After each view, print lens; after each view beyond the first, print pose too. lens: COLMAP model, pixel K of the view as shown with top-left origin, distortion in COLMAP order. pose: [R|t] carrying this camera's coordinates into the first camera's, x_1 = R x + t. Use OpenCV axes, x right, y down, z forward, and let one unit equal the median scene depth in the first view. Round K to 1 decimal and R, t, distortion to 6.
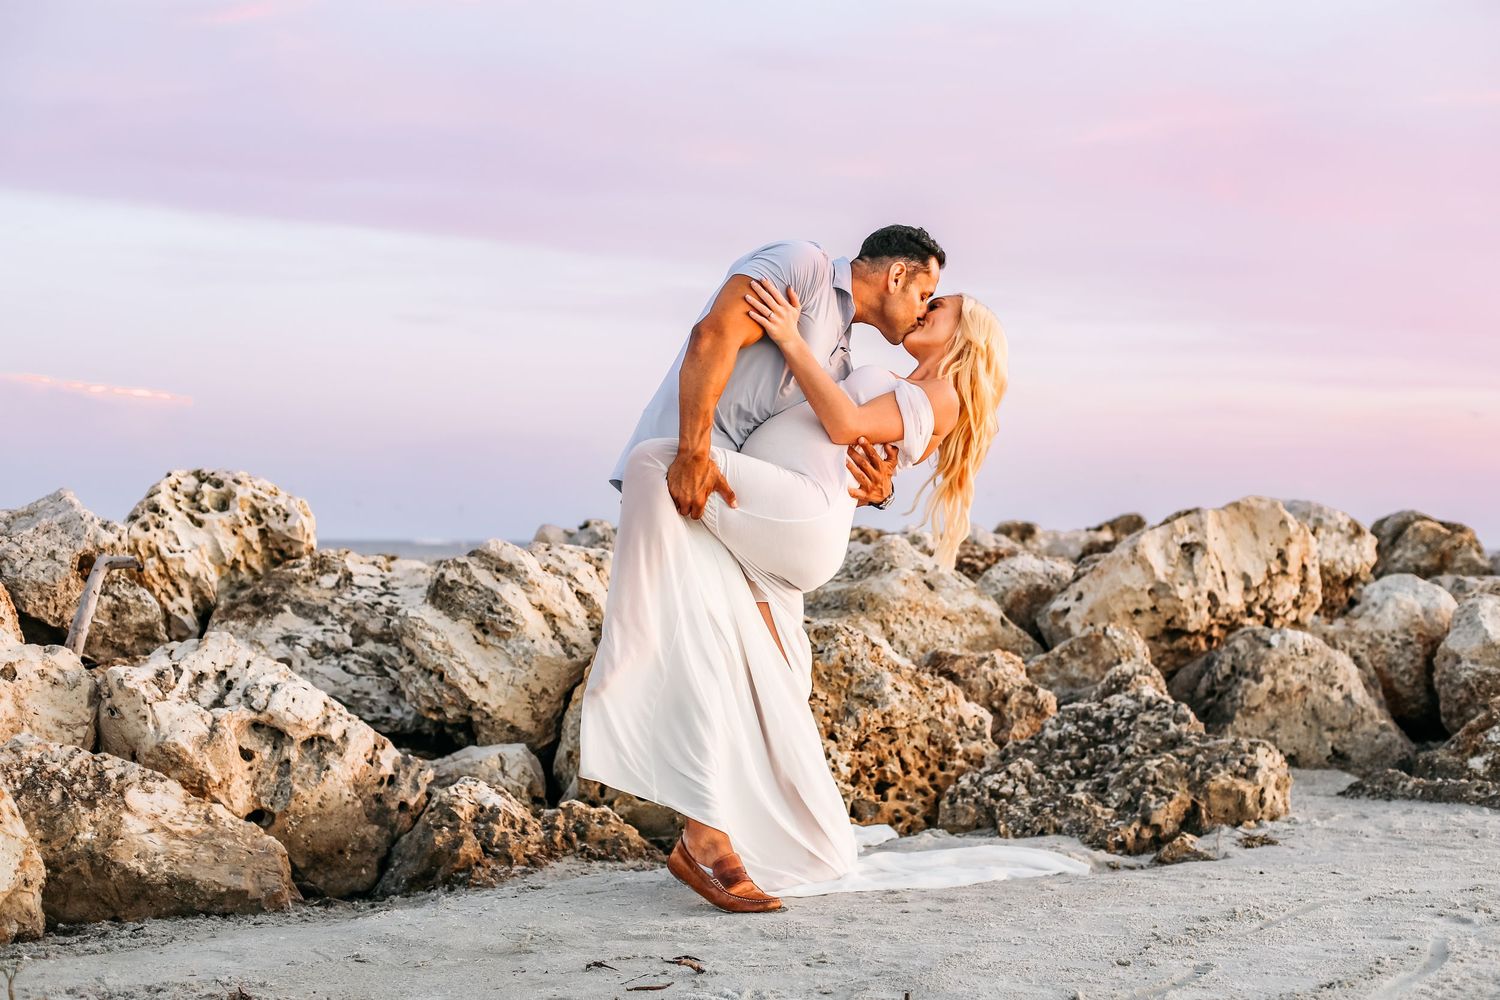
lens RADIAL K [[2025.8, 0, 750.0], [0, 2025.8, 500.0], [0, 0, 1]] dist [-0.128354, 0.099661]
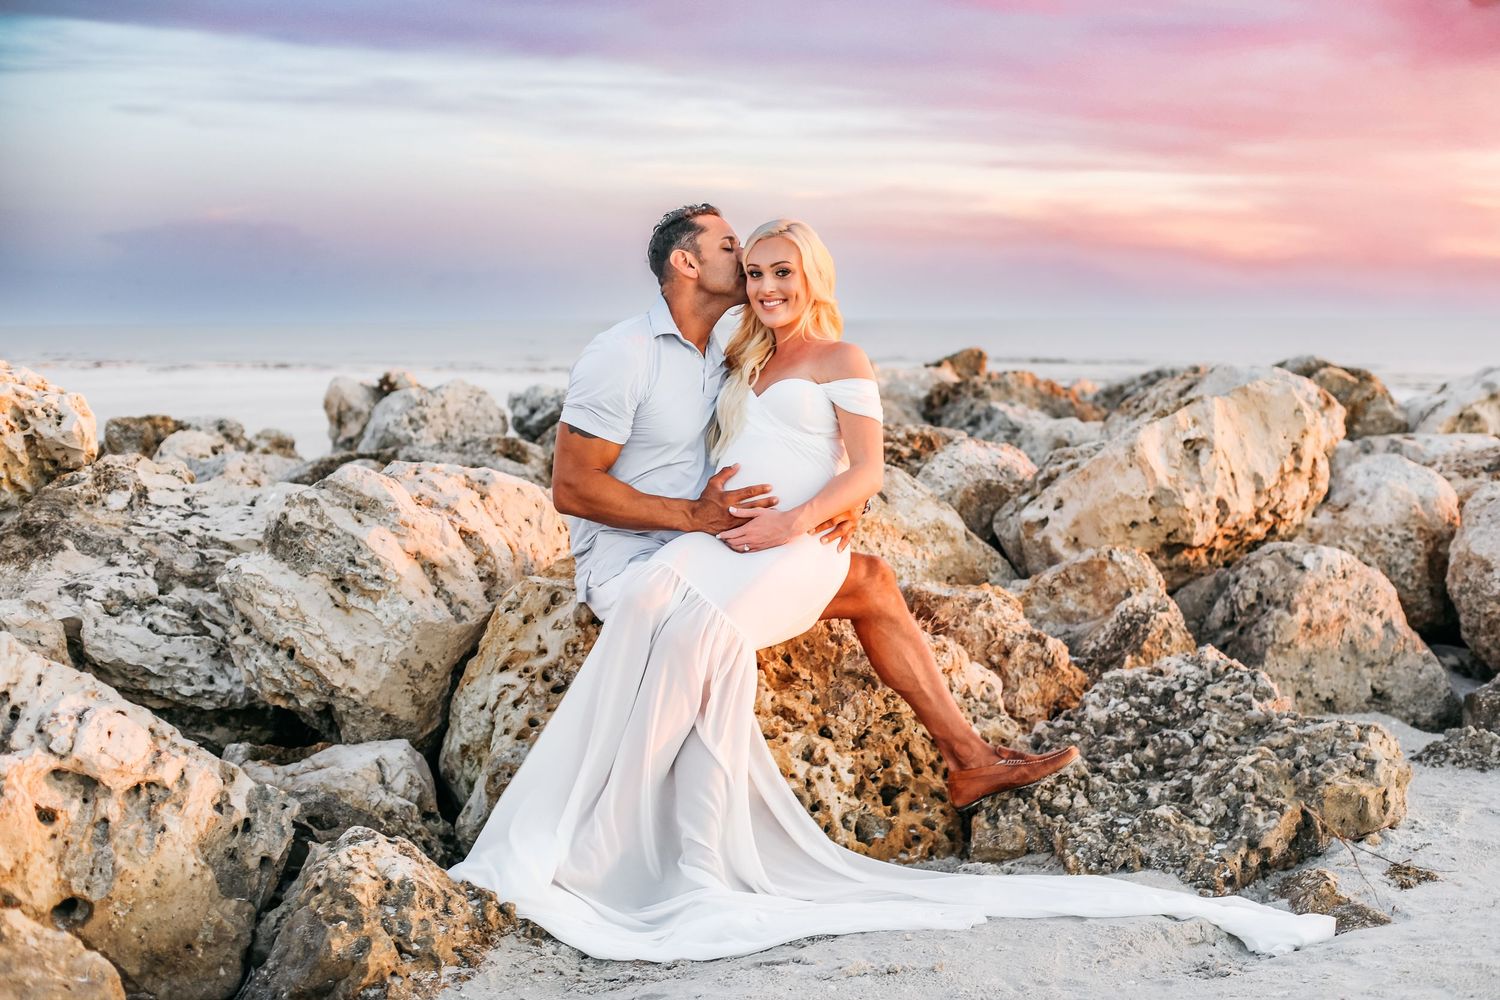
lens RADIAL K [[2025.8, 0, 750.0], [0, 2025.8, 500.0], [0, 0, 1]] dist [-0.128354, 0.099661]
pose [[0.992106, -0.022897, 0.123292, -0.071628], [0.010785, 0.995126, 0.098025, -0.040756], [-0.124935, -0.095921, 0.987517, 0.230854]]
